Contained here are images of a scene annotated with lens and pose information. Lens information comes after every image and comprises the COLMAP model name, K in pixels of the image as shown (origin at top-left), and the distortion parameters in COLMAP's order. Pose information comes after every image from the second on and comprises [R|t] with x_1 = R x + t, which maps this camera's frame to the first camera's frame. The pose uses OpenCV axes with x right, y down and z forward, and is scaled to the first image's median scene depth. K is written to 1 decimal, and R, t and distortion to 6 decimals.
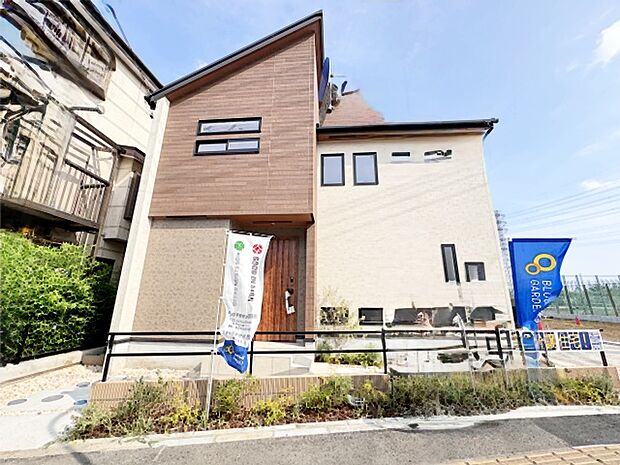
lens RADIAL K [[247.7, 0, 311.6], [0, 247.7, 232.9], [0, 0, 1]] dist [-0.001409, -0.000337]
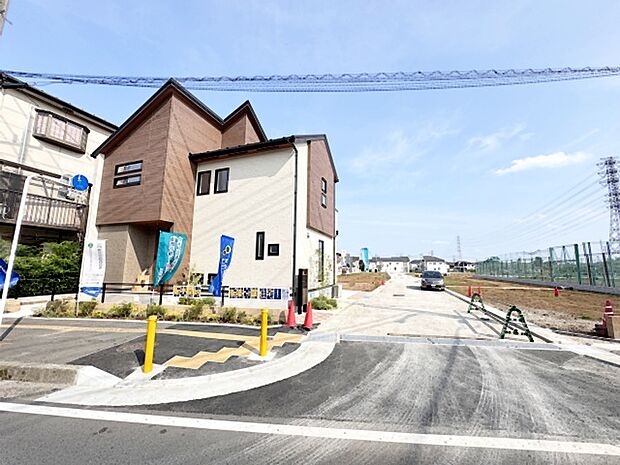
lens RADIAL K [[247.7, 0, 311.6], [0, 247.7, 232.9], [0, 0, 1]] dist [-0.001409, -0.000337]
pose [[0.963421, -0.035353, -0.265649, 1.319807], [0.067119, 0.991499, 0.111468, -0.100096], [0.259450, -0.125221, 0.957604, -0.347352]]
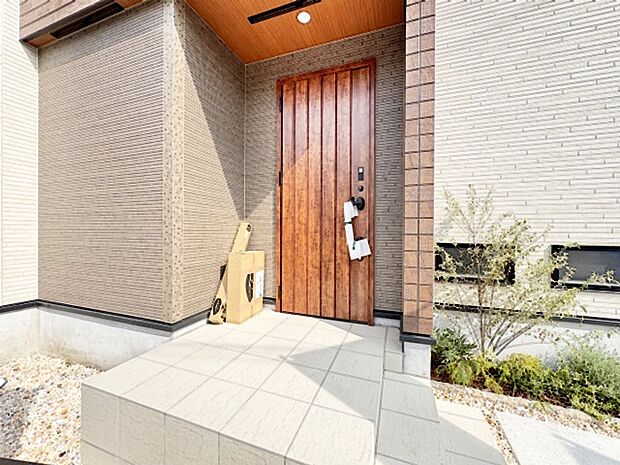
lens RADIAL K [[247.7, 0, 311.6], [0, 247.7, 232.9], [0, 0, 1]] dist [-0.001409, -0.000337]
pose [[0.964588, 0.002597, -0.263747, -0.052226], [0.068407, 0.963272, 0.259666, 0.173033], [0.254735, -0.268514, 0.928984, 0.600380]]
